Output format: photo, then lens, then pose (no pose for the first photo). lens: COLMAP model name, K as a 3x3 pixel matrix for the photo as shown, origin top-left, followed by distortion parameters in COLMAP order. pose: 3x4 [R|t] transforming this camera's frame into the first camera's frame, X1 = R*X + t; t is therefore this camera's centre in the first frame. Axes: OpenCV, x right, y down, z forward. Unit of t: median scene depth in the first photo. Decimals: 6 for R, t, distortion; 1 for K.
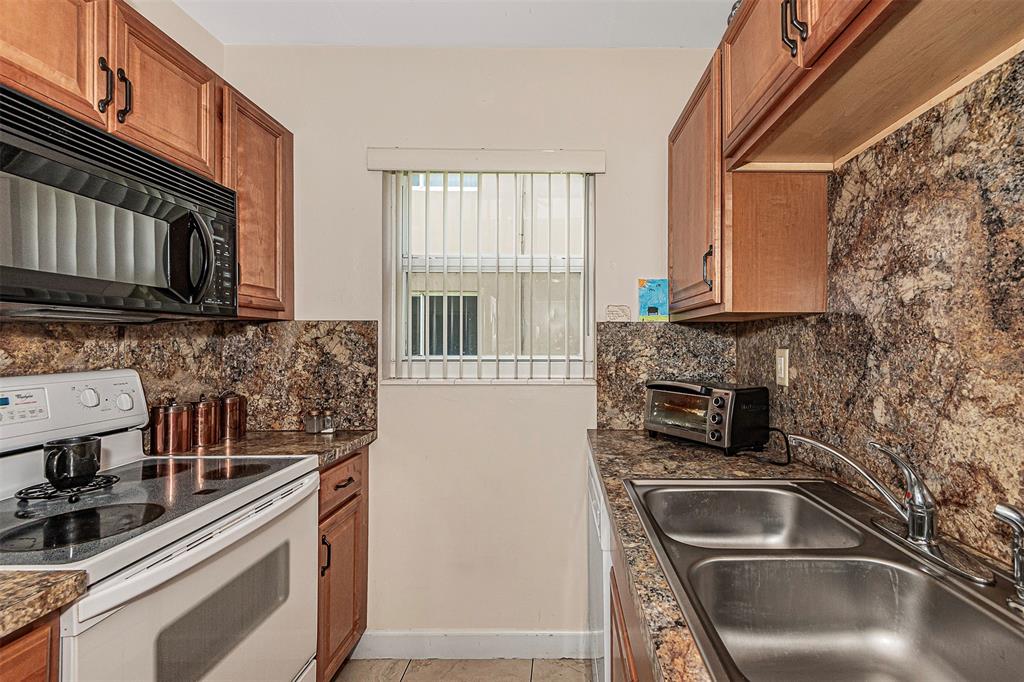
lens RADIAL K [[550.7, 0, 549.2], [0, 550.7, 336.7], [0, 0, 1]] dist [0.041204, -0.038719]
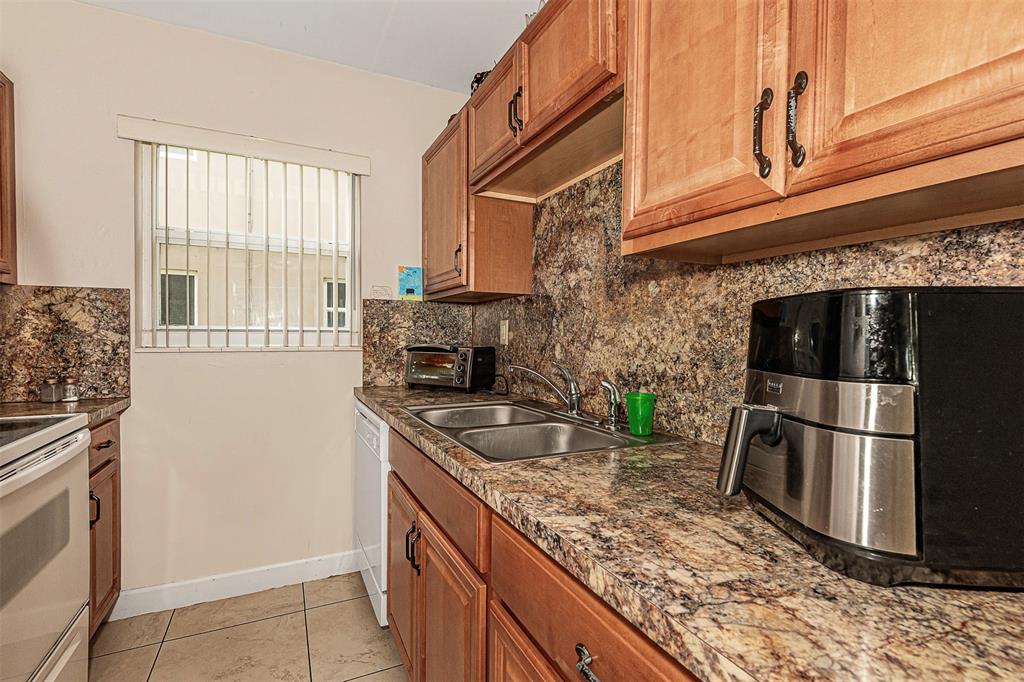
lens RADIAL K [[550.7, 0, 549.2], [0, 550.7, 336.7], [0, 0, 1]] dist [0.041204, -0.038719]
pose [[0.880684, 0.011760, 0.473559, -0.167131], [-0.013349, 0.999911, -0.000004, 0.066377], [-0.473517, -0.006318, 0.880762, -0.345481]]
